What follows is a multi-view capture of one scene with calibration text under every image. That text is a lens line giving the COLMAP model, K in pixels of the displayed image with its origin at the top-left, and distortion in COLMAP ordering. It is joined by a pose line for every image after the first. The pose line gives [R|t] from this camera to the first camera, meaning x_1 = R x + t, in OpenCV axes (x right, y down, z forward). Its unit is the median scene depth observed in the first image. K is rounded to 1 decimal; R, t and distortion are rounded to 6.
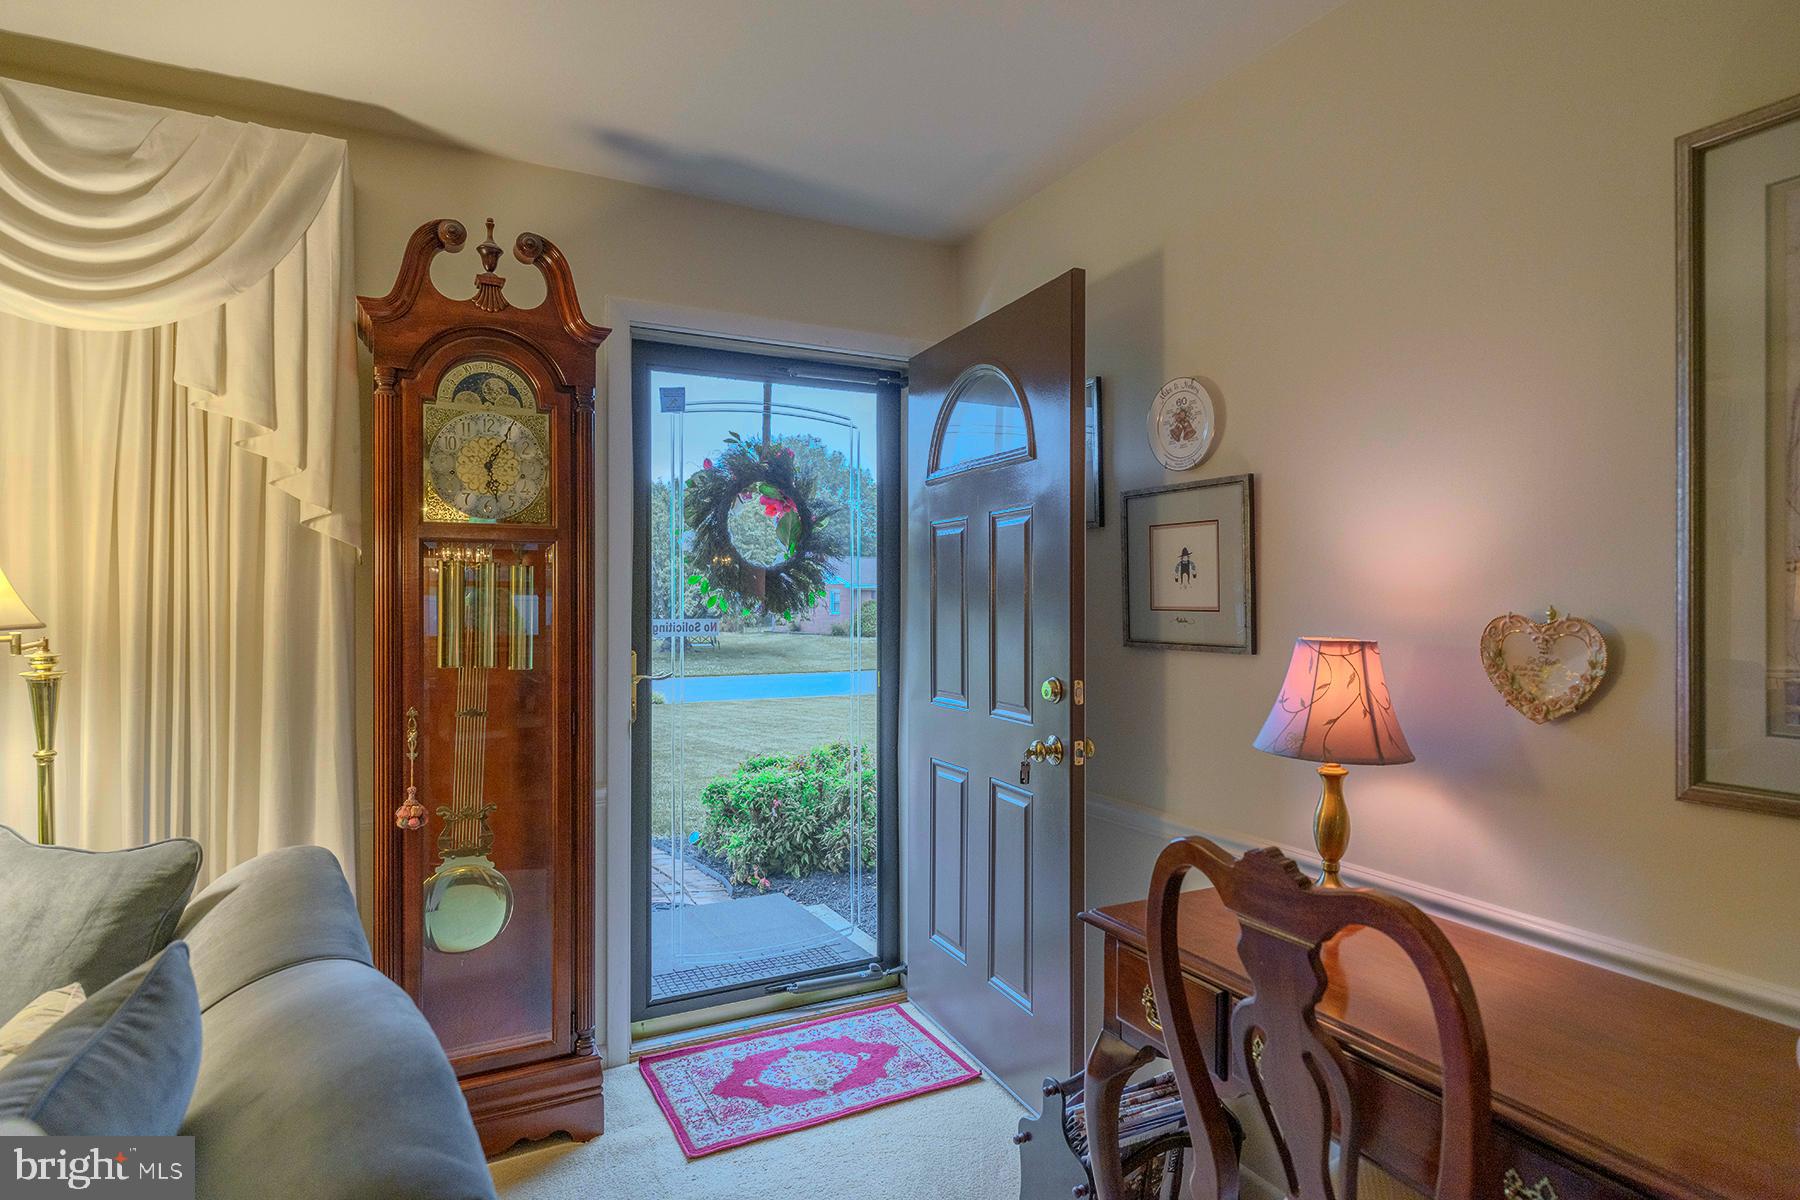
lens RADIAL K [[961.2, 0, 901.6], [0, 961.2, 600.1], [0, 0, 1]] dist [-0.006822, -0.000228]
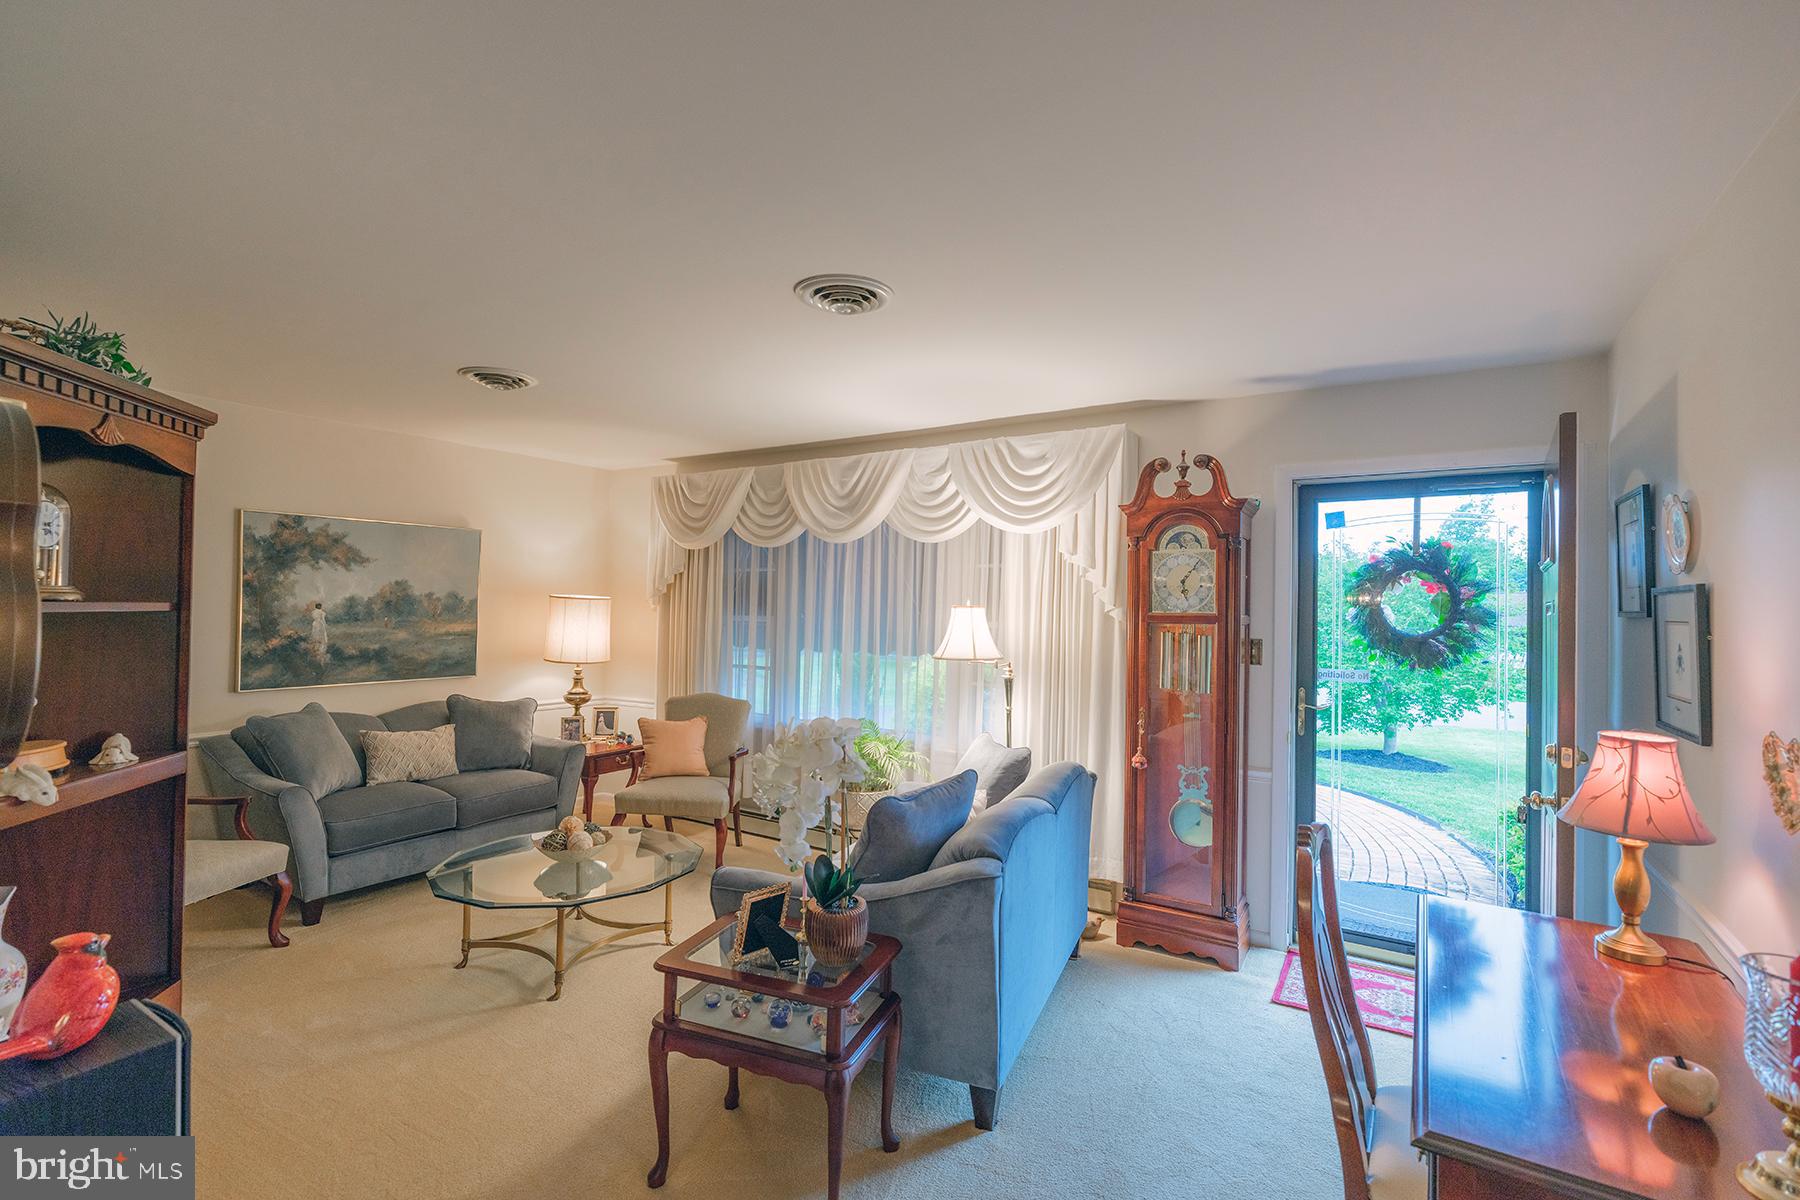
lens RADIAL K [[810.3, 0, 898.3], [0, 810.3, 599.7], [0, 0, 1]] dist [-0.003787, 0.002002]
pose [[0.493386, -0.001251, -0.869810, 0.665734], [-0.016372, 0.999808, -0.010725, -0.080318], [0.869656, 0.019532, 0.493271, -0.253409]]
